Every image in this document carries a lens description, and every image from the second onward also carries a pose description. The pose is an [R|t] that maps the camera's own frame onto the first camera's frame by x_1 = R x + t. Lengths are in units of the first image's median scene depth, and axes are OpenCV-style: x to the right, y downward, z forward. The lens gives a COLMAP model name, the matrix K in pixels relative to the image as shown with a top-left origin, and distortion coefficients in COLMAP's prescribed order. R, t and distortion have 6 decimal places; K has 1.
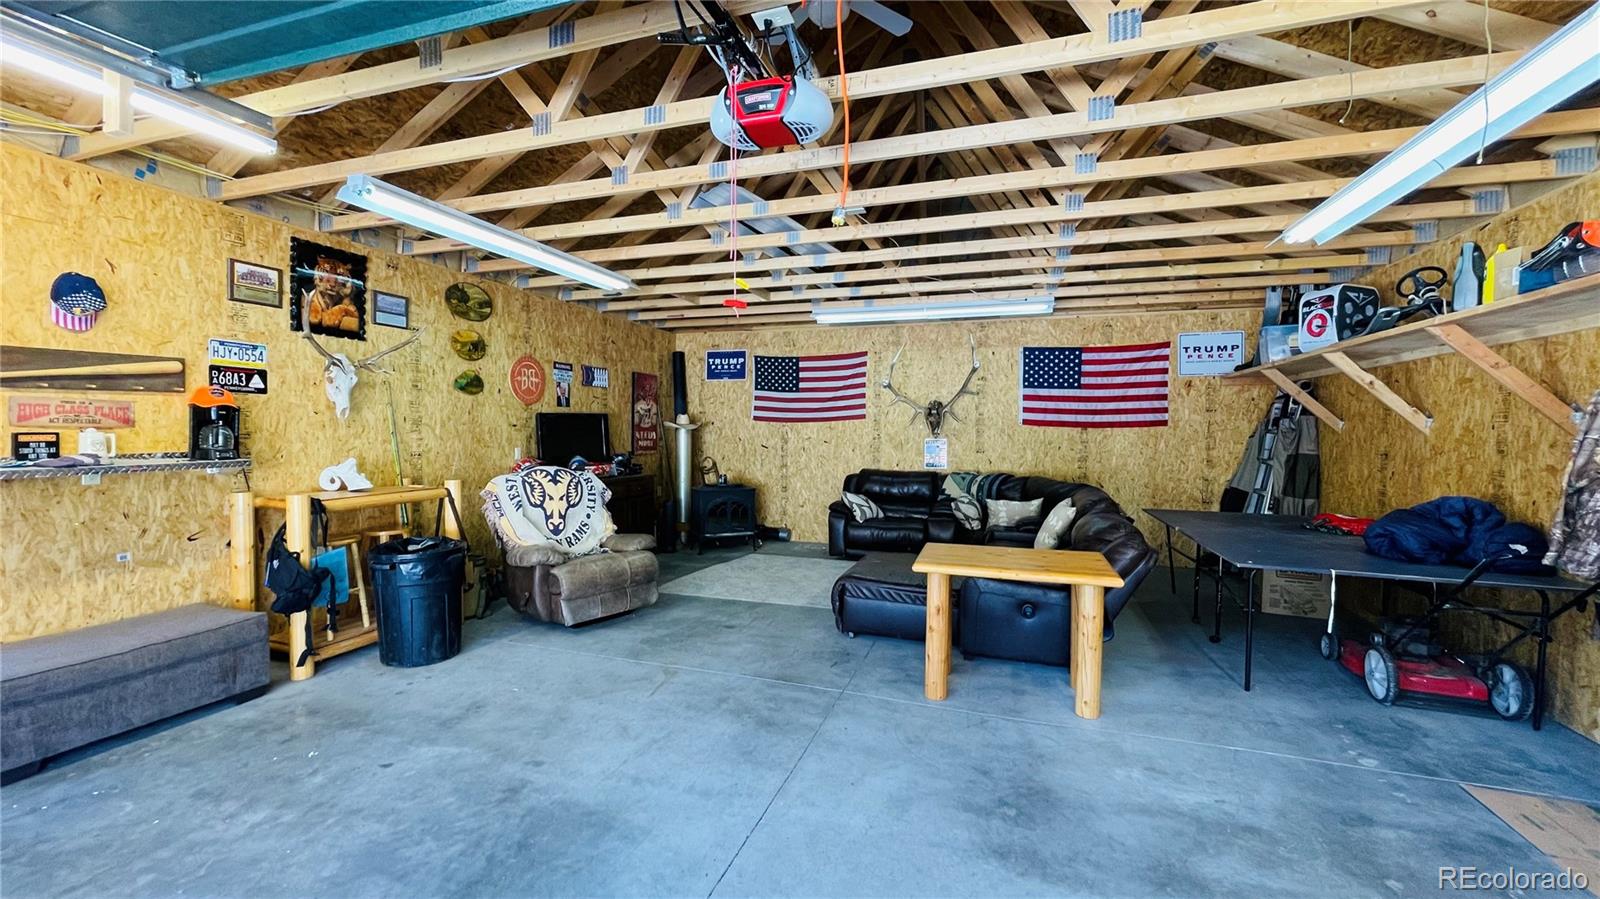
lens RADIAL K [[641.1, 0, 794.6], [0, 641.1, 458.9], [0, 0, 1]] dist [0.000805, -0.000287]
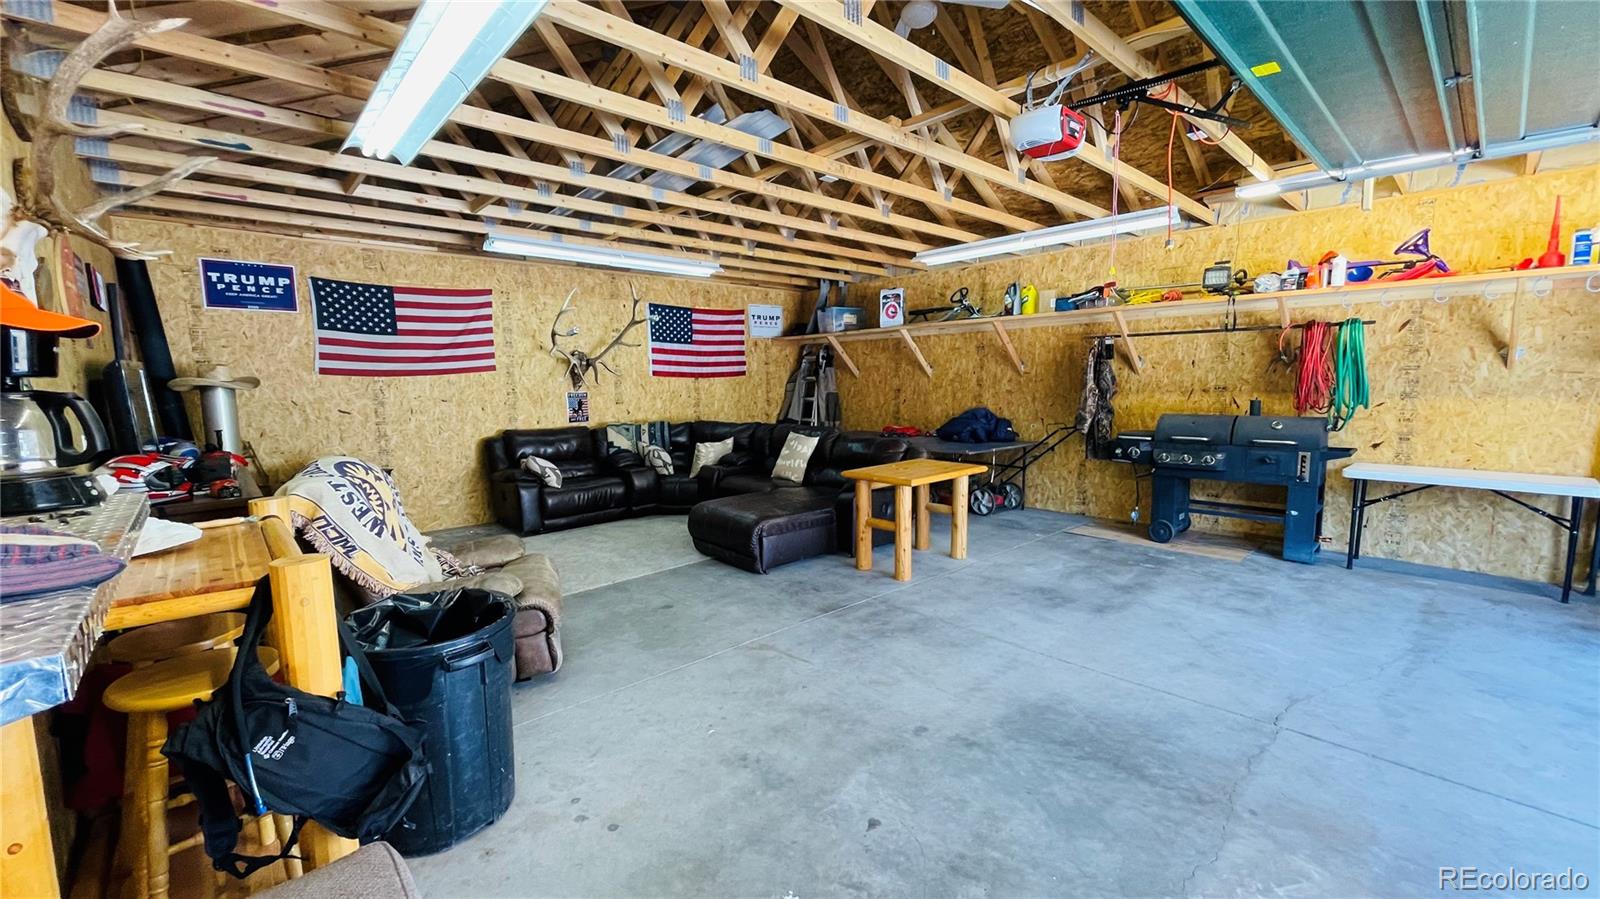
lens RADIAL K [[641.1, 0, 794.6], [0, 641.1, 458.9], [0, 0, 1]] dist [0.000805, -0.000287]
pose [[0.480674, -0.122594, 0.868287, -0.546289], [0.060006, 0.992457, 0.106907, -0.017334], [-0.874844, 0.000715, 0.484405, 0.300034]]
